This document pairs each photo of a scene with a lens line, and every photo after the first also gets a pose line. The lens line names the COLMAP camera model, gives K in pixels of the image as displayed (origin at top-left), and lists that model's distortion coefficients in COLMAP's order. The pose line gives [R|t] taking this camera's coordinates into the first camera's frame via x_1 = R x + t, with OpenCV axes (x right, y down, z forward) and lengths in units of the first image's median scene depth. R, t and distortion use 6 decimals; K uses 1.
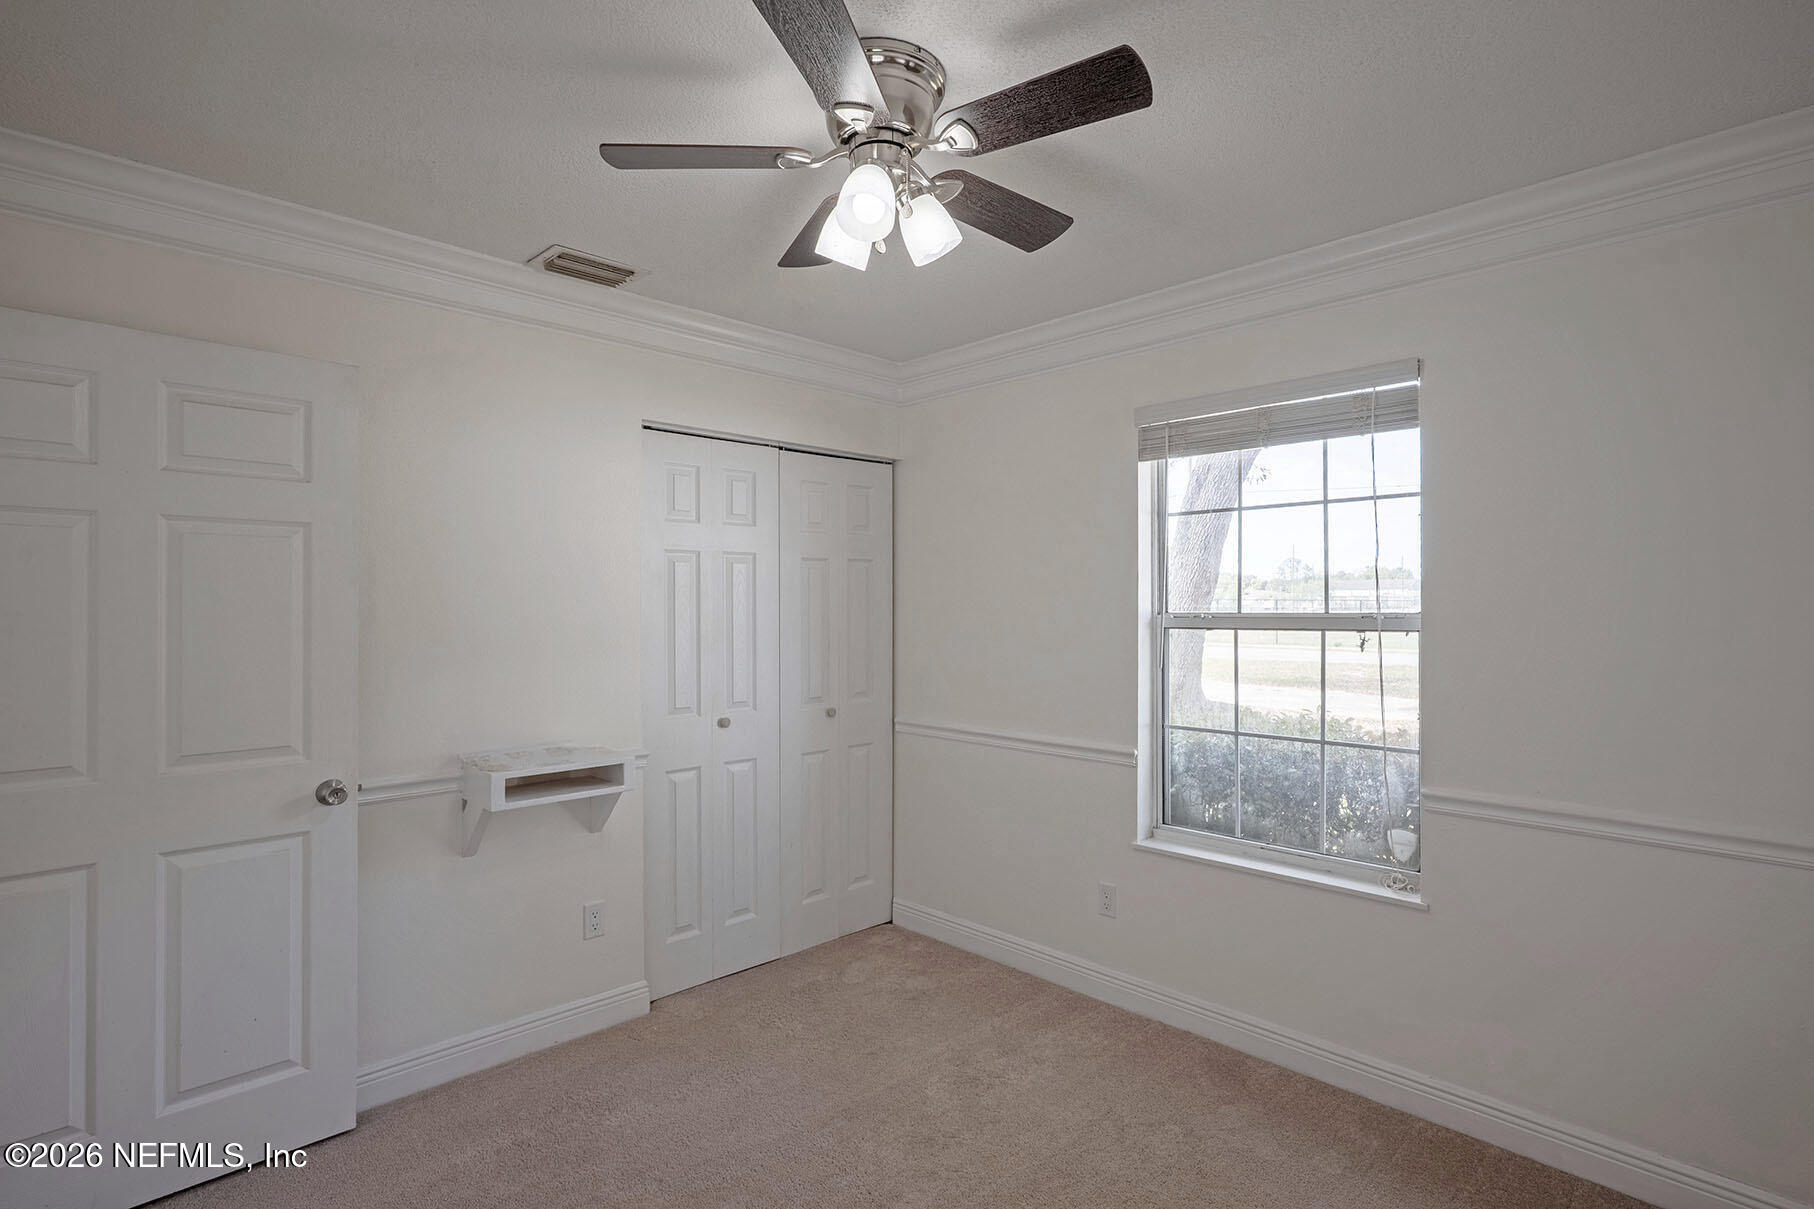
lens RADIAL K [[884.1, 0, 913.0], [0, 884.1, 594.5], [0, 0, 1]] dist [-0.000927, 0.000785]
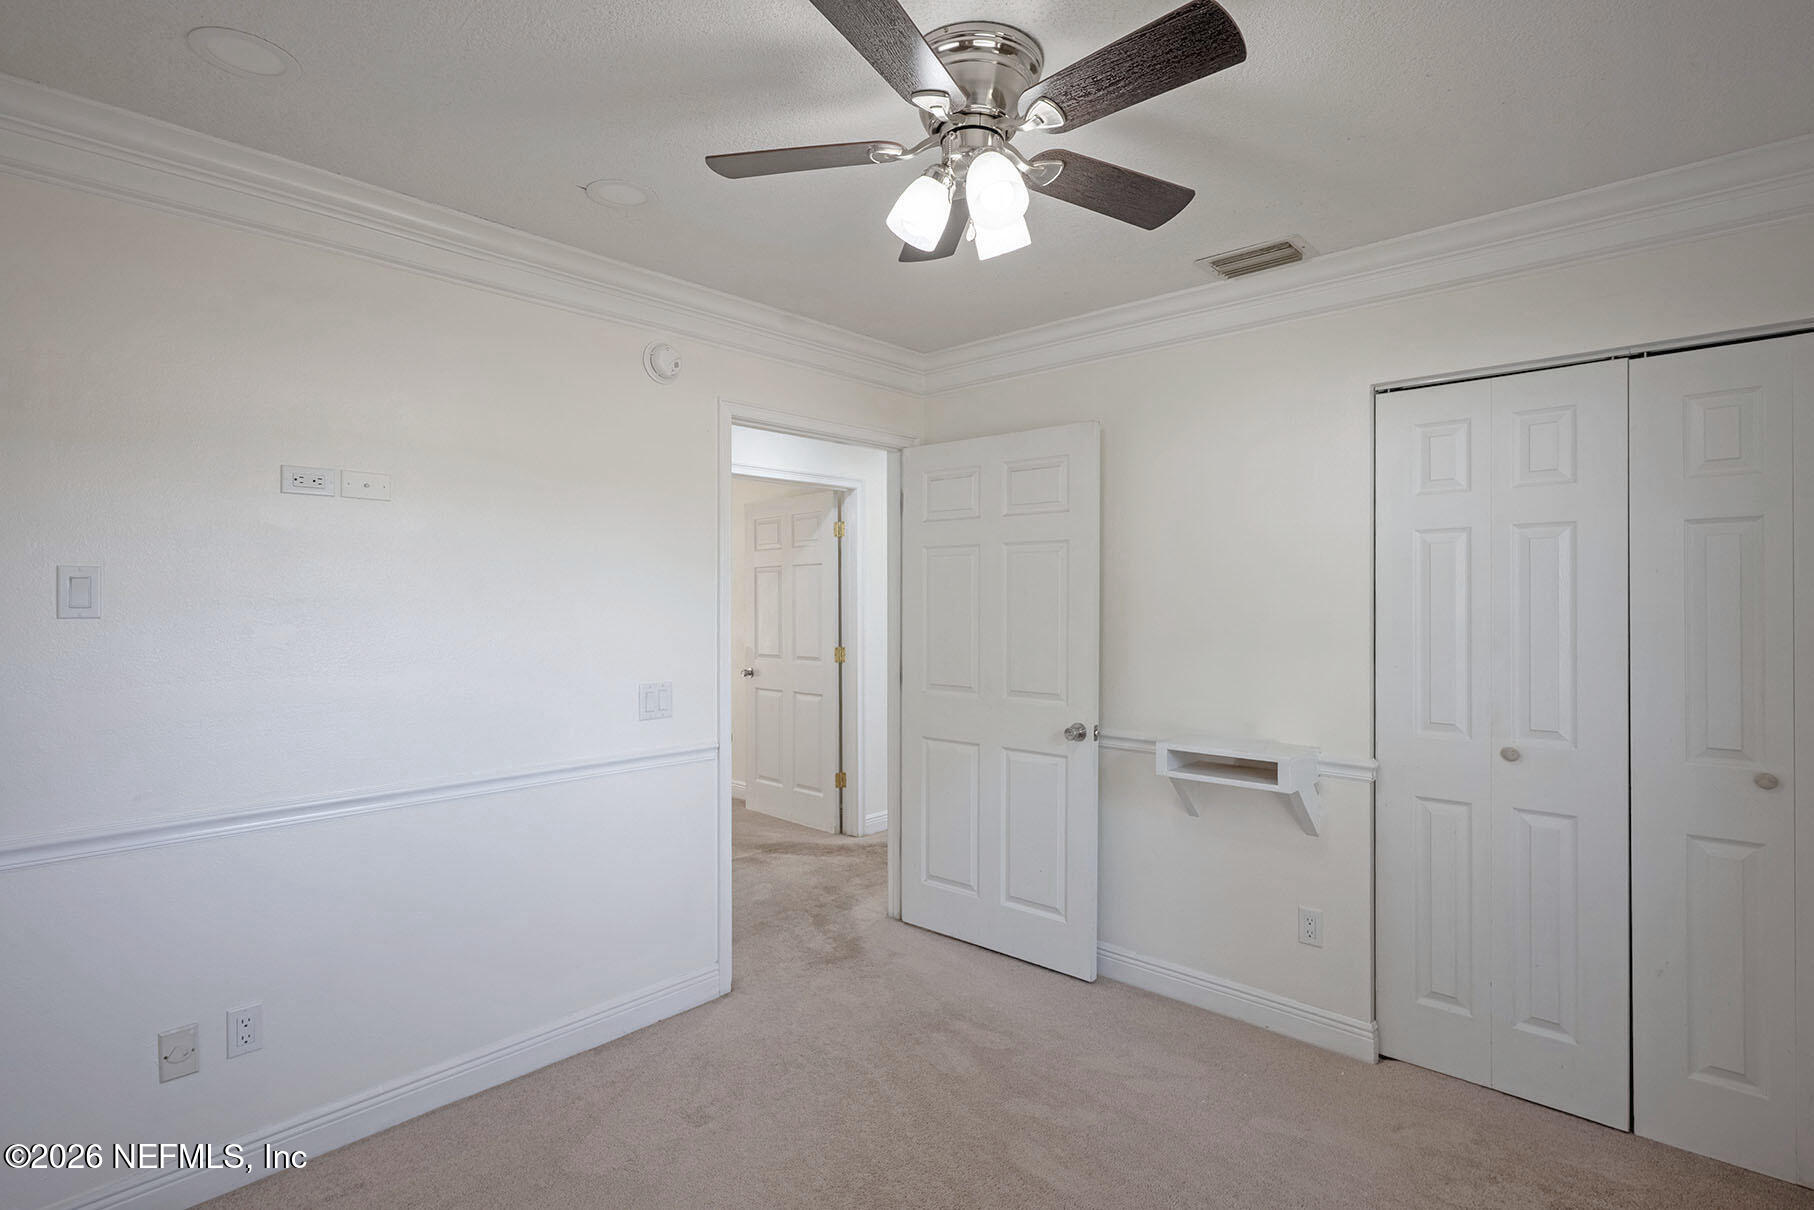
lens RADIAL K [[884.1, 0, 913.0], [0, 884.1, 595.0], [0, 0, 1]] dist [-0.000927, 0.000785]
pose [[0.068873, -0.004149, -0.997617, 0.653370], [0.013384, 0.999905, -0.003234, 0.008202], [0.997536, -0.013129, 0.068922, 0.590999]]
